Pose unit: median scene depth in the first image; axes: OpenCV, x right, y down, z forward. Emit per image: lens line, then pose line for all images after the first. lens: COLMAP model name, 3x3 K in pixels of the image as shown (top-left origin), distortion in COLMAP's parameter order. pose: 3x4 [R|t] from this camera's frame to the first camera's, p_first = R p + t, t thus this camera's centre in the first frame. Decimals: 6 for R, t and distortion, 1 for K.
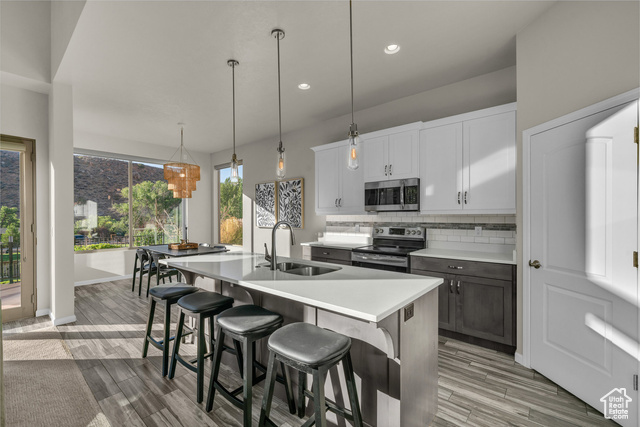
lens RADIAL K [[274.5, 0, 322.3], [0, 274.5, 219.4], [0, 0, 1]] dist [0.000753, 0.000032]
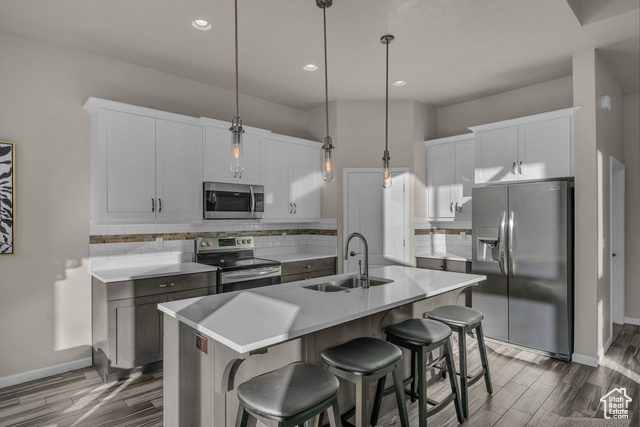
lens RADIAL K [[349.8, 0, 321.5], [0, 349.8, 212.5], [0, 0, 1]] dist [-0.000314, -0.001177]
pose [[0.106110, 0.015661, 0.994231, -0.818135], [0.015340, 0.999731, -0.017384, -0.027498], [-0.994236, 0.017096, 0.105841, 0.617869]]
